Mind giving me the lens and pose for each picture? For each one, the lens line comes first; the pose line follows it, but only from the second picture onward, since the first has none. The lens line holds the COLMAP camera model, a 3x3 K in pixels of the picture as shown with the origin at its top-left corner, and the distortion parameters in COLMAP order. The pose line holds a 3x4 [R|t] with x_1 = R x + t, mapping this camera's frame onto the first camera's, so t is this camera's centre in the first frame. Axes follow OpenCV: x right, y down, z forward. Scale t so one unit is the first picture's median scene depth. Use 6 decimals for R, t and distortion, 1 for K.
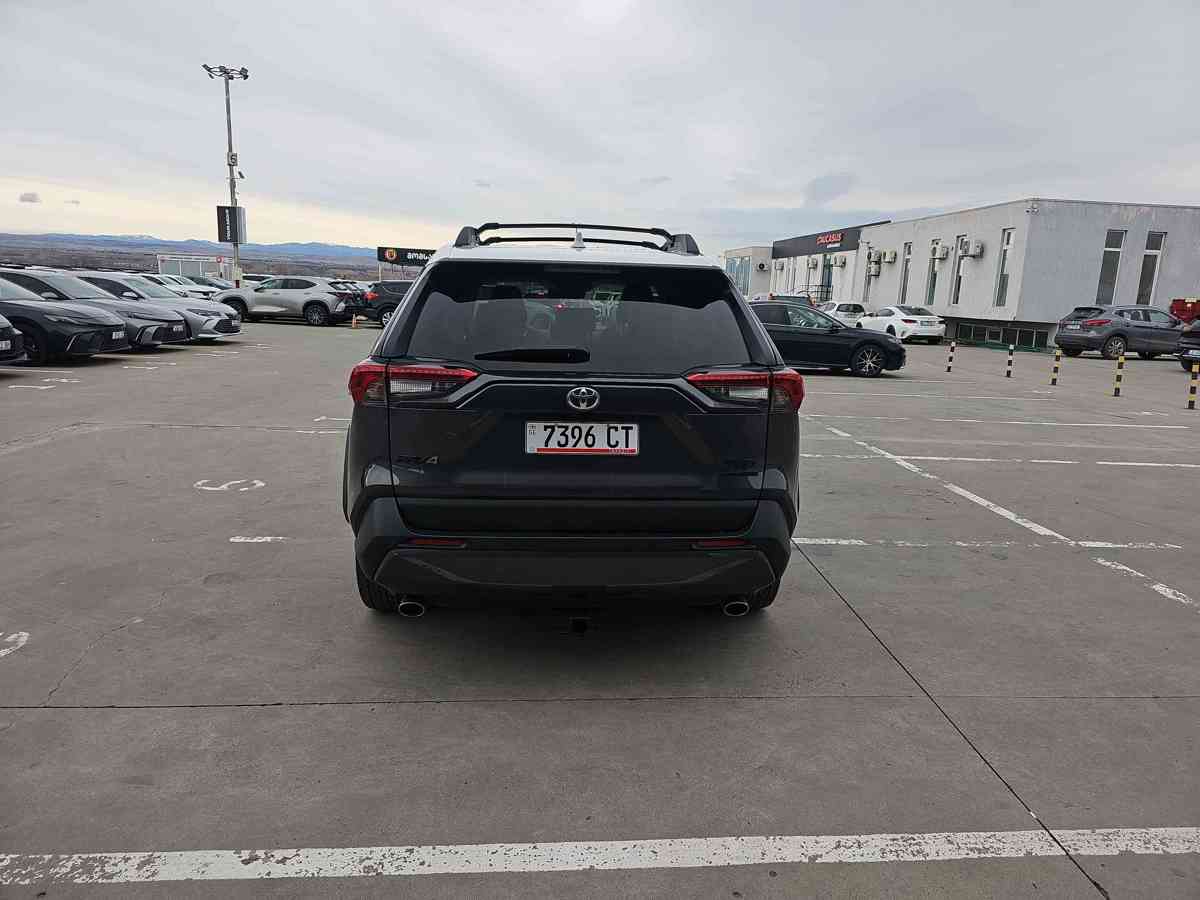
lens RADIAL K [[779.8, 0, 608.5], [0, 779.8, 450.5], [0, 0, 1]] dist [0.067931, -0.061903]
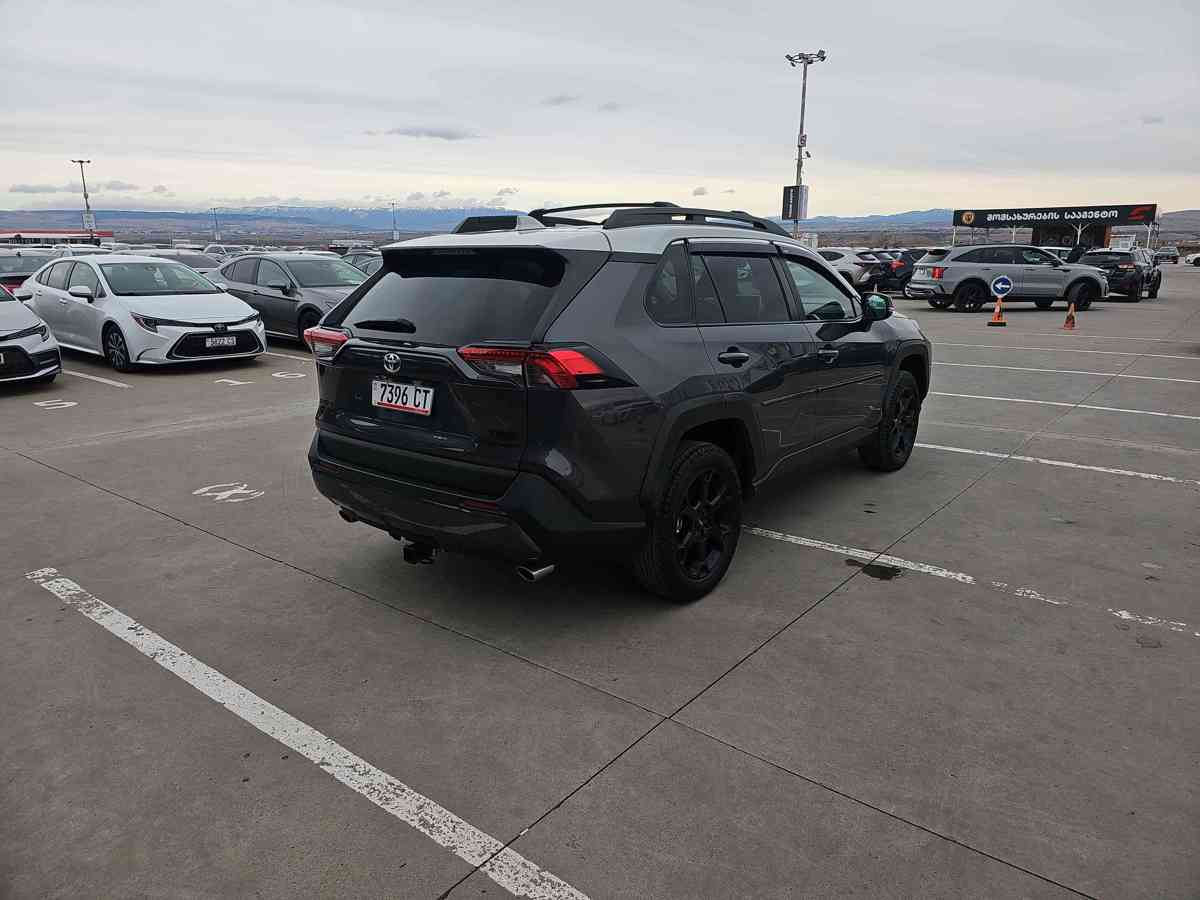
lens RADIAL K [[779.8, 0, 608.5], [0, 779.8, 450.5], [0, 0, 1]] dist [0.067931, -0.061903]
pose [[0.747657, 0.128508, -0.651533, 0.315422], [-0.104070, 0.991649, 0.076168, -0.018628], [0.655880, 0.010857, 0.754787, 0.097024]]
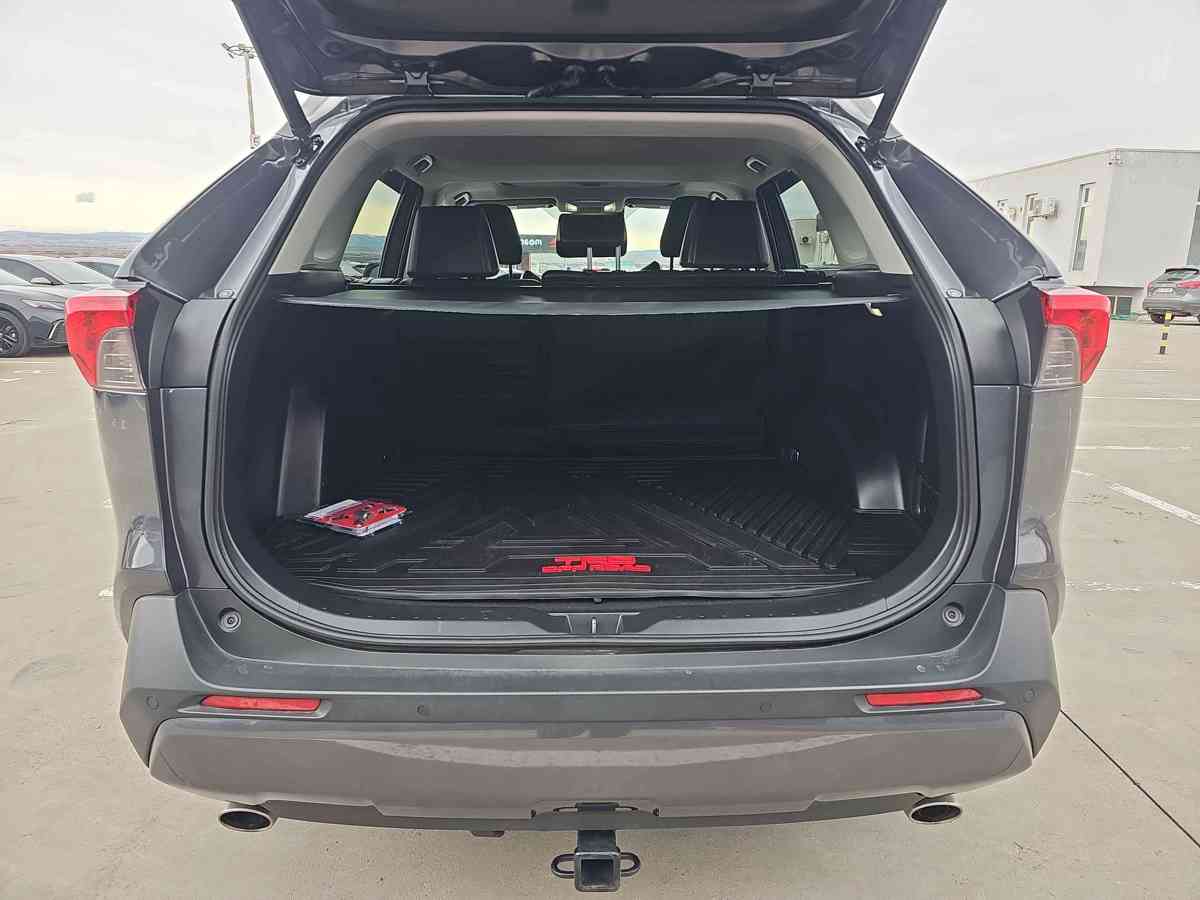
lens RADIAL K [[779.8, 0, 608.5], [0, 779.8, 450.5], [0, 0, 1]] dist [0.067931, -0.061903]
pose [[0.998601, -0.015920, -0.050415, -0.001313], [0.016952, 0.999654, 0.020119, -0.009070], [0.050078, -0.020946, 0.998526, 0.181291]]
